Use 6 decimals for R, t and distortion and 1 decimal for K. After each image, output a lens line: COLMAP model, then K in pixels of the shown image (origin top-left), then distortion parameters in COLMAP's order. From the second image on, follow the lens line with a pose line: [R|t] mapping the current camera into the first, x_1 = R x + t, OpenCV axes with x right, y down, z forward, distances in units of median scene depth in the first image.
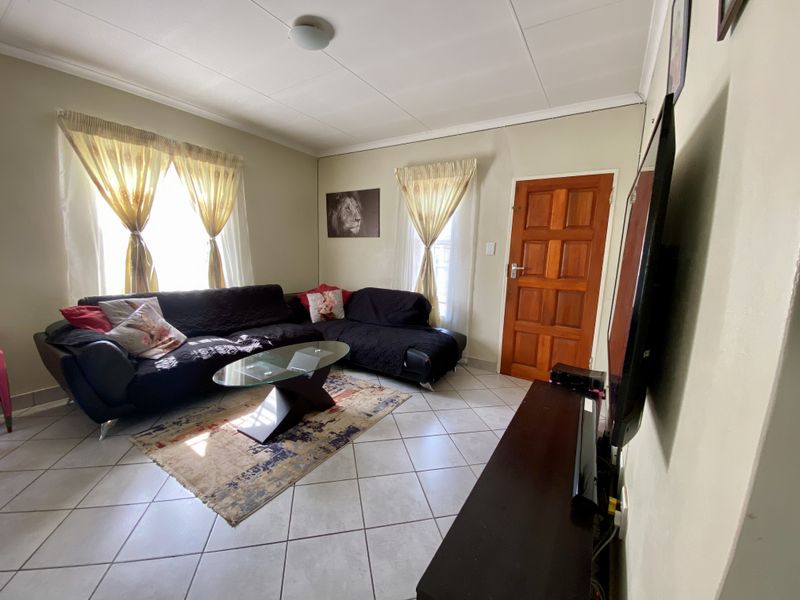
lens RADIAL K [[317.5, 0, 397.3], [0, 317.5, 299.6], [0, 0, 1]] dist [0.023476, -0.021651]
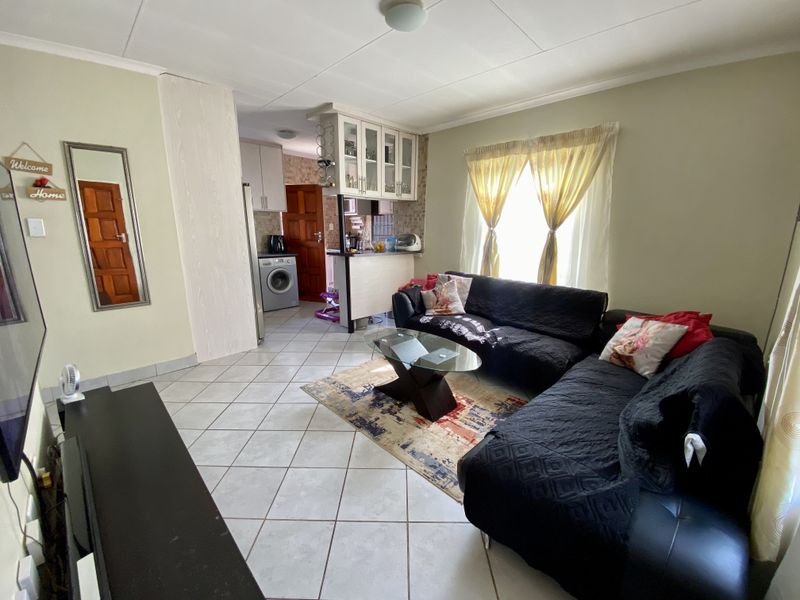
lens RADIAL K [[317.5, 0, 397.3], [0, 317.5, 299.6], [0, 0, 1]] dist [0.023476, -0.021651]
pose [[-0.221831, 0.177288, -0.958833, 0.546811], [-0.170822, 0.961059, 0.217220, -0.145374], [0.960006, 0.211976, -0.182908, 0.918064]]
